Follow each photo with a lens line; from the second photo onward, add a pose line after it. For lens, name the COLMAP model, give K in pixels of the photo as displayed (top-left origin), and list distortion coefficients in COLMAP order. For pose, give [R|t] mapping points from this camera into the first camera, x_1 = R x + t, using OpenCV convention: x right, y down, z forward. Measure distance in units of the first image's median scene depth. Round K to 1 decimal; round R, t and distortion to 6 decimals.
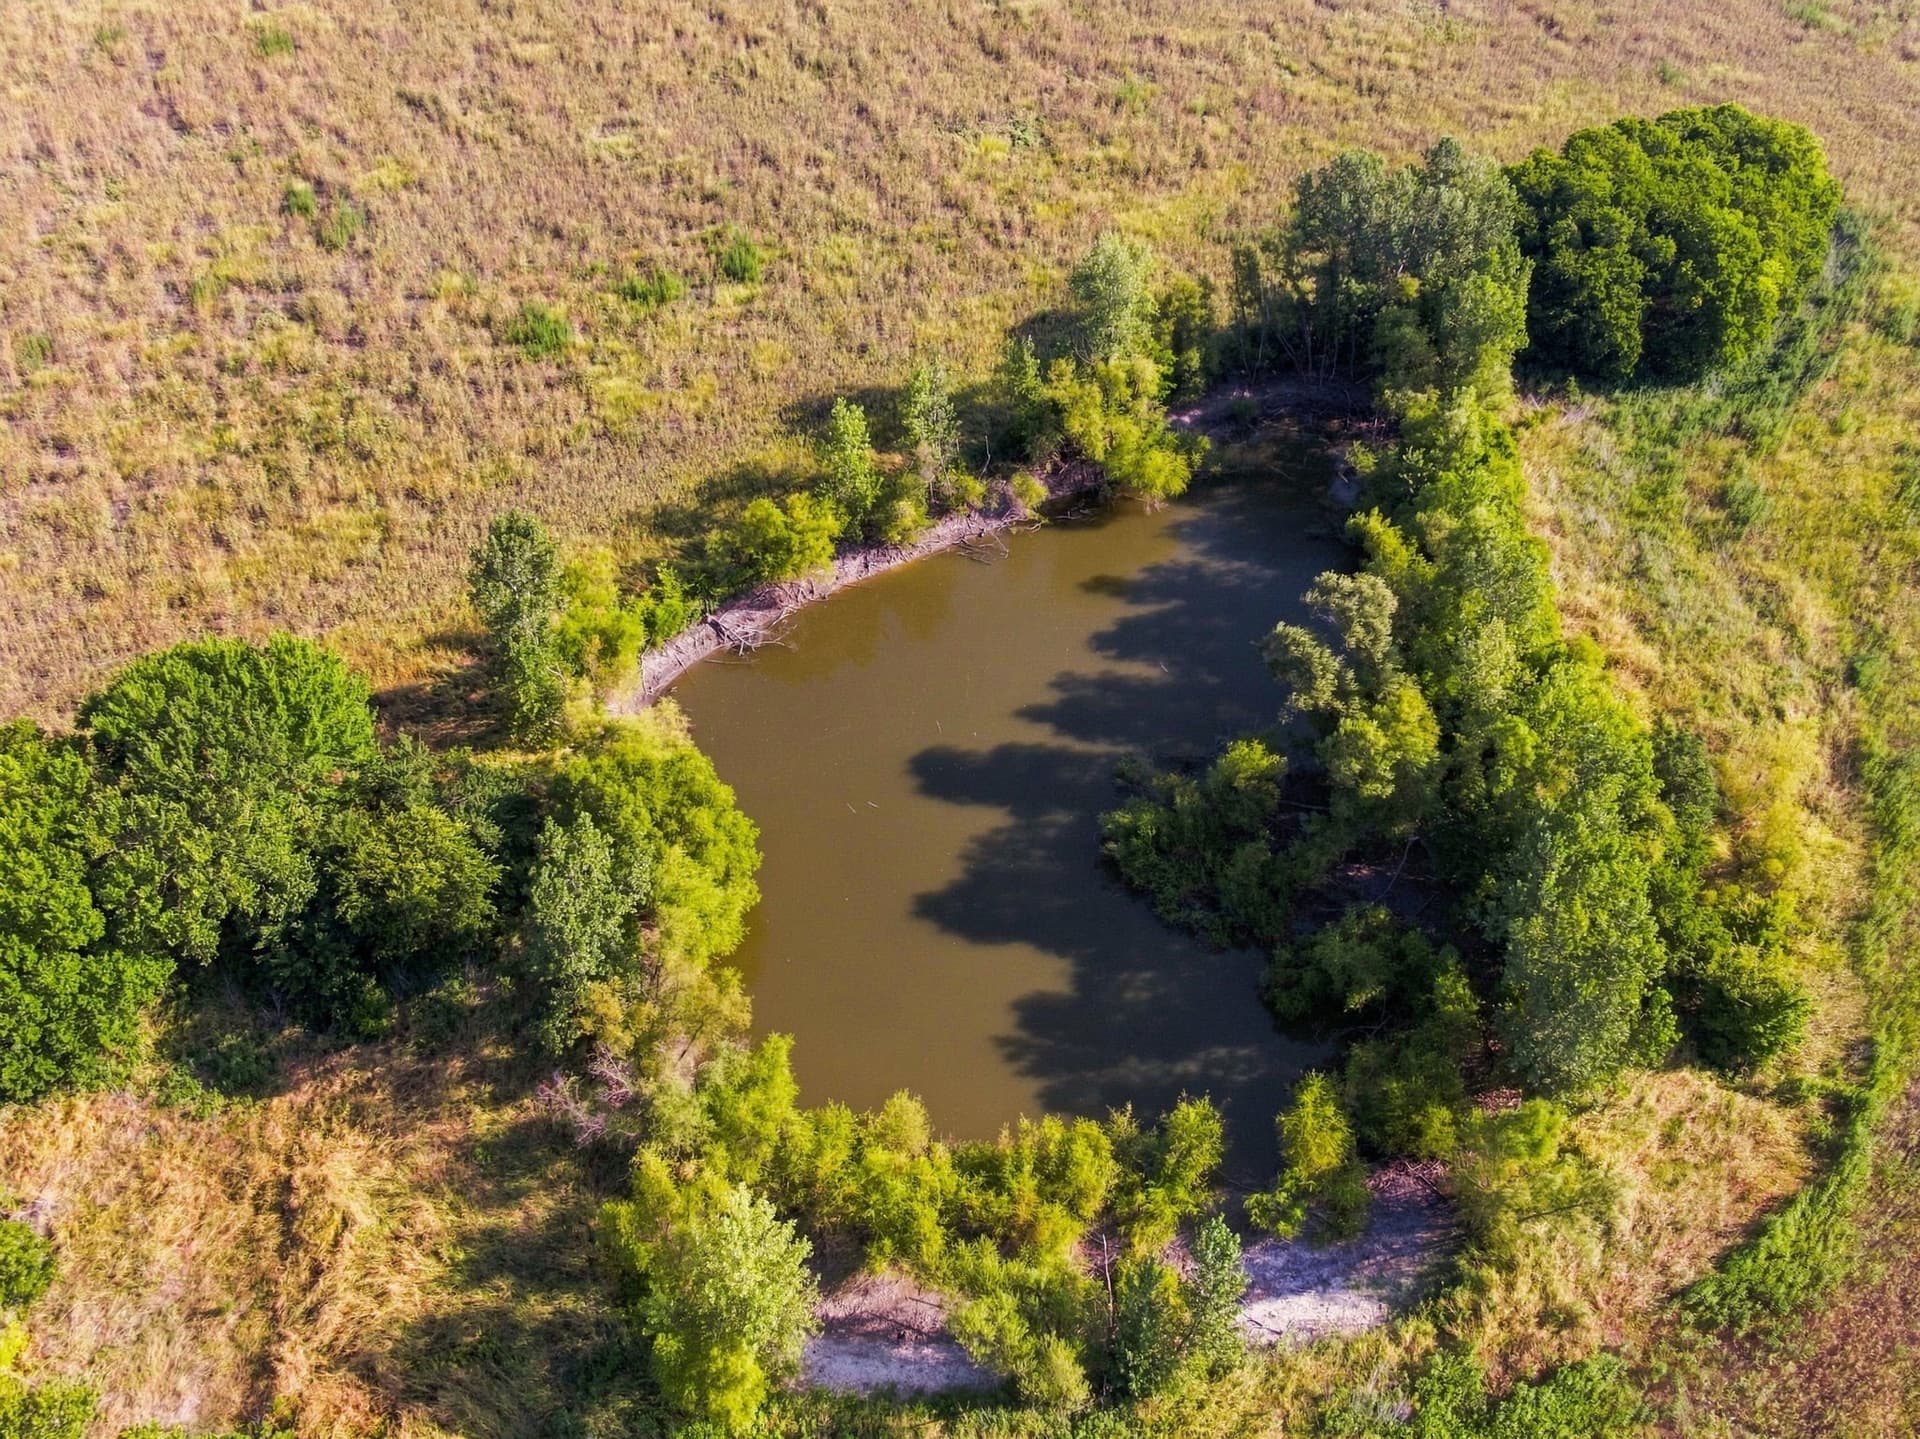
lens RADIAL K [[1629.8, 0, 974.2], [0, 1629.8, 714.2], [0, 0, 1]] dist [0.016493, 0.010386]
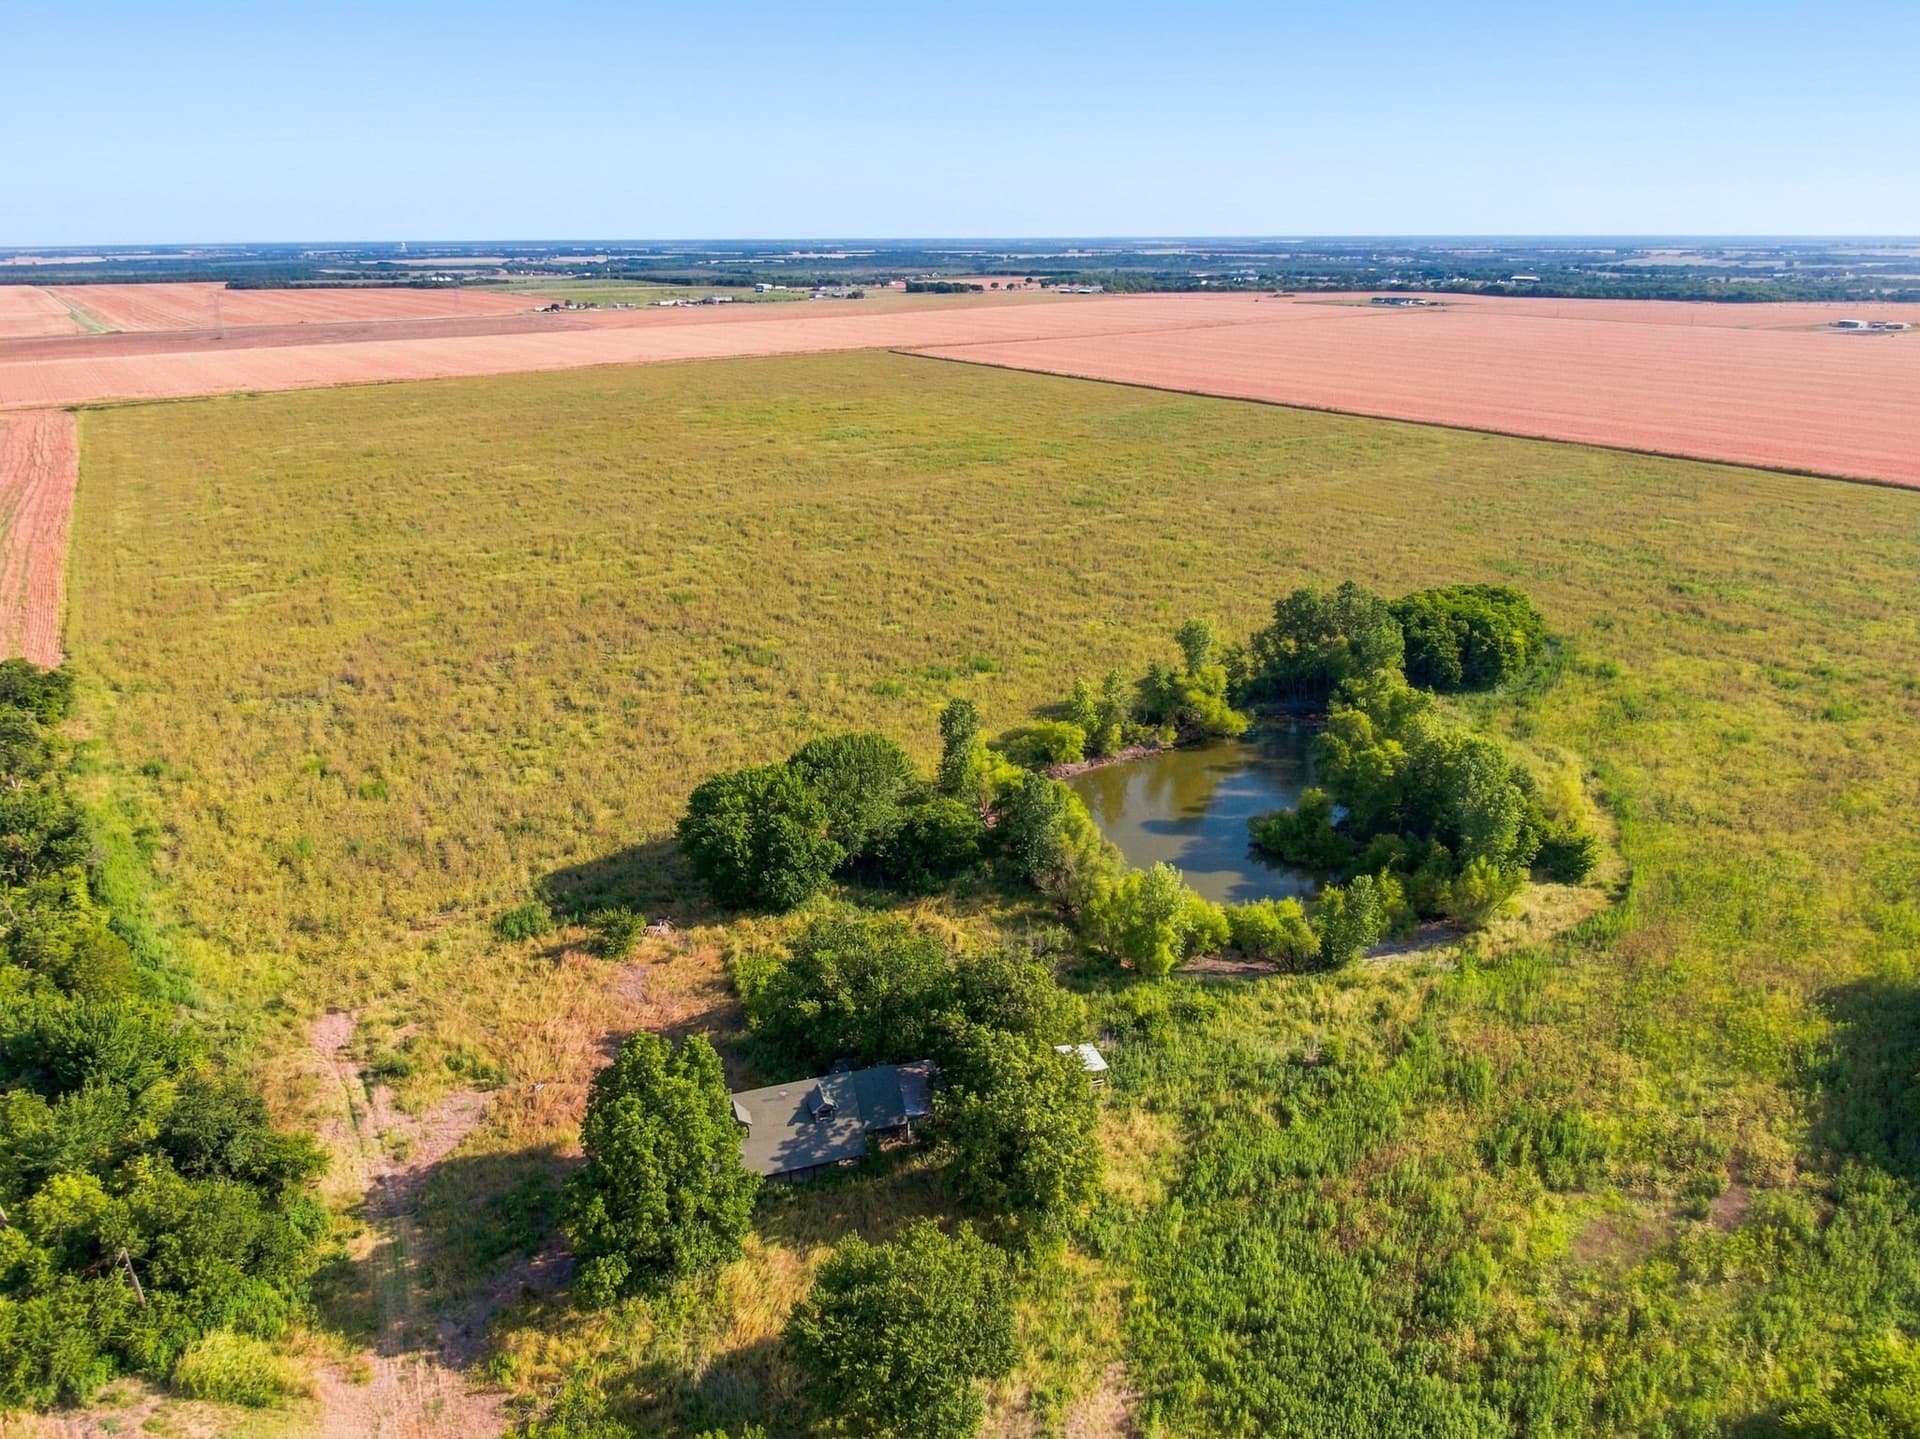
lens RADIAL K [[1371.5, 0, 965.1], [0, 1371.5, 719.0], [0, 0, 1]] dist [0.036745, -0.058657]
pose [[0.998466, -0.025954, 0.048916, -0.285086], [0.043871, 0.909782, -0.412761, 0.508210], [-0.033790, 0.414274, 0.909525, -0.486435]]
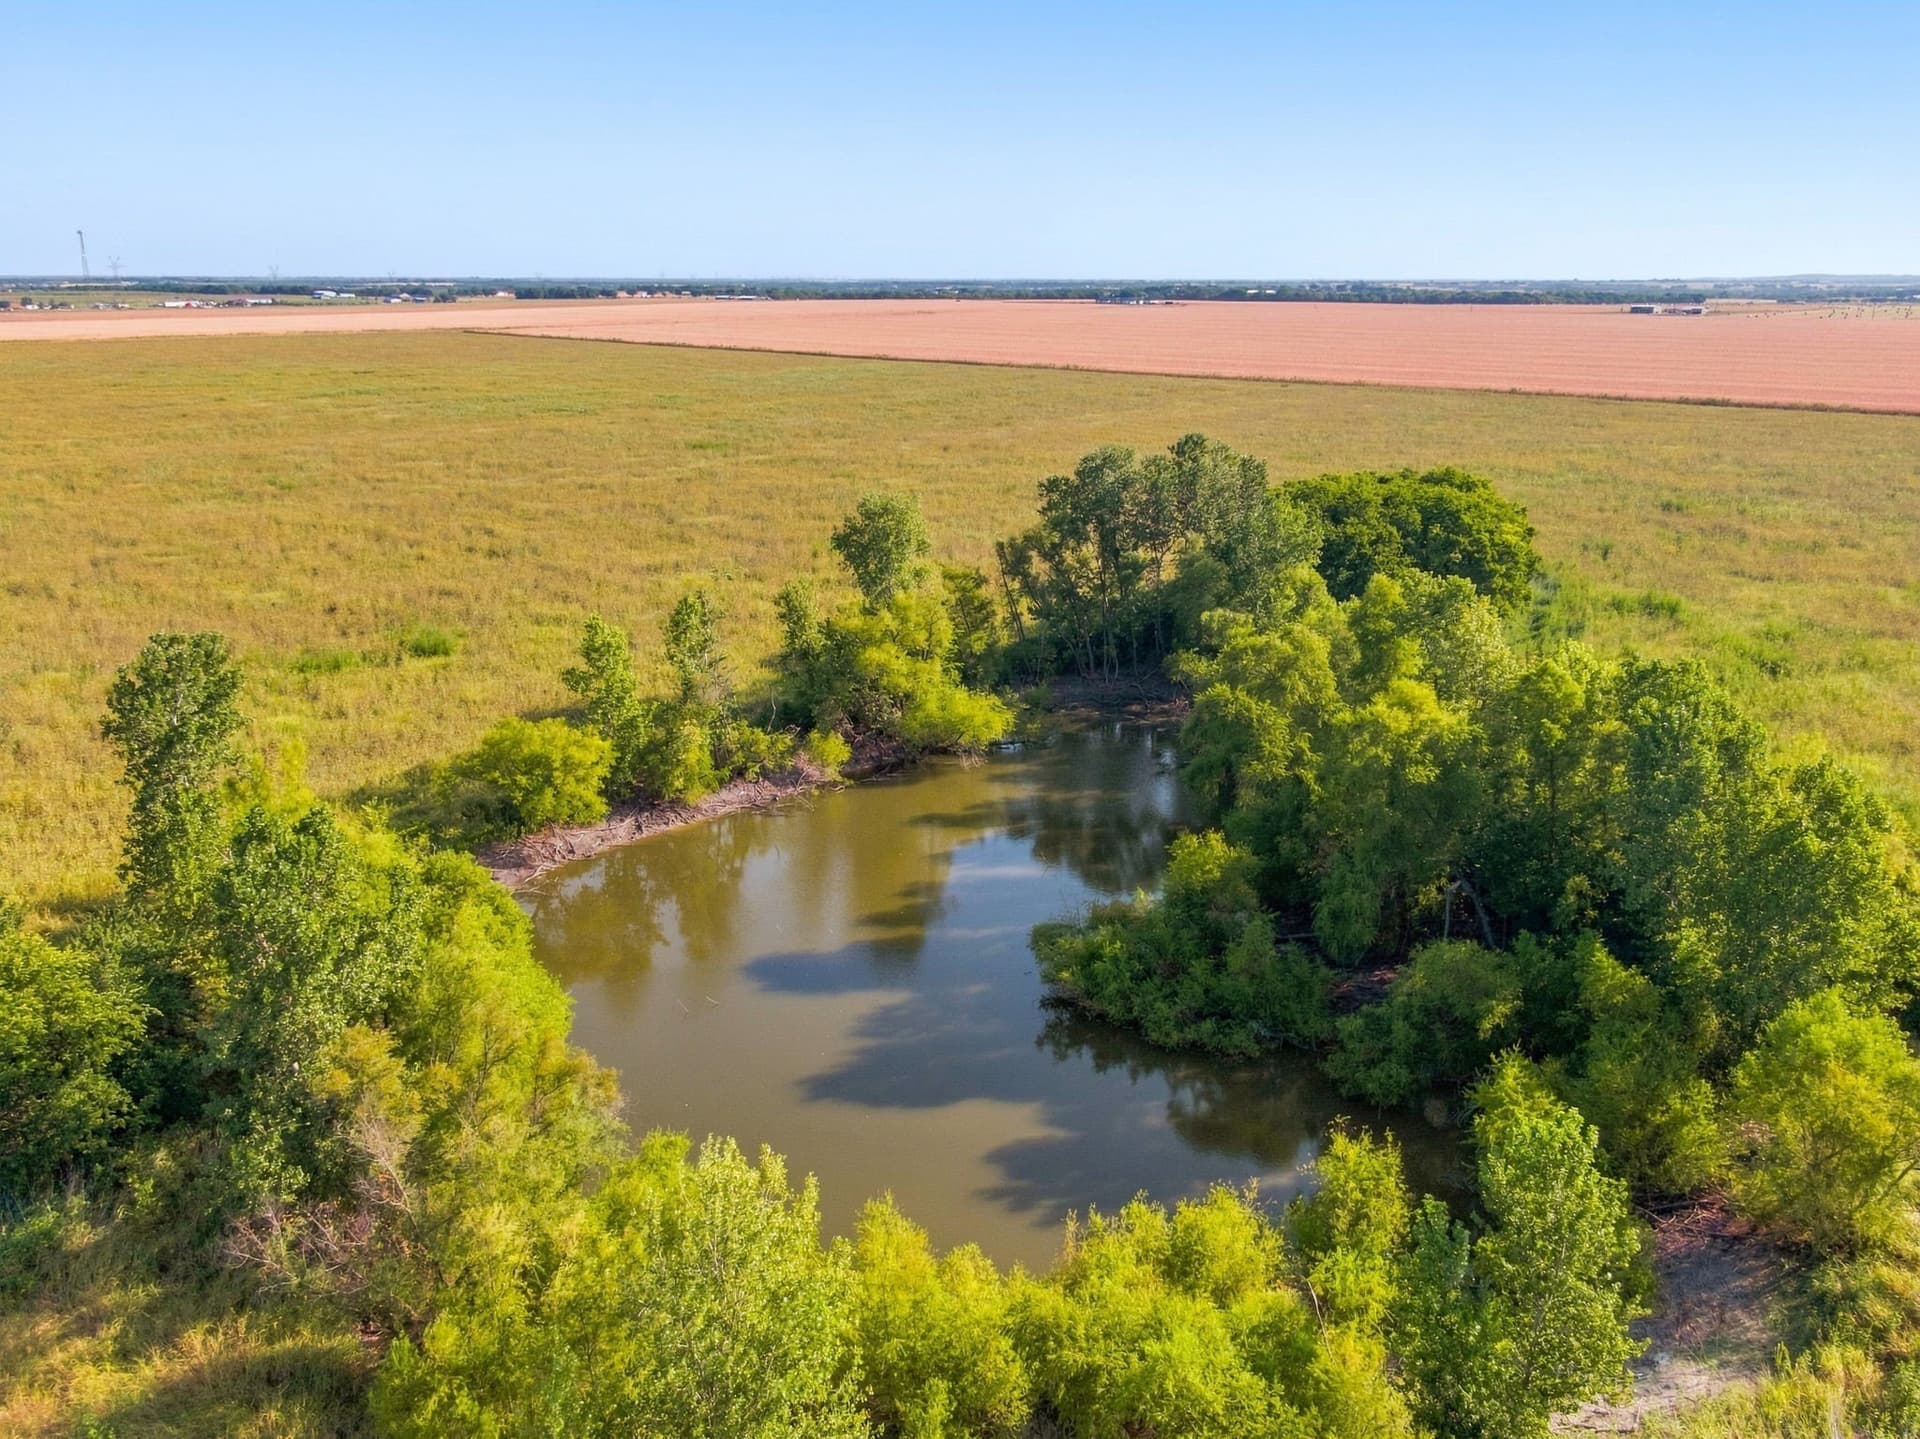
lens RADIAL K [[1629.8, 0, 970.9], [0, 1629.8, 709.9], [0, 0, 1]] dist [0.016493, 0.010386]
pose [[0.965911, -0.067491, 0.249921, -0.100292], [0.180273, 0.868224, -0.462265, 0.240634], [-0.185788, 0.491561, 0.850794, 0.266995]]
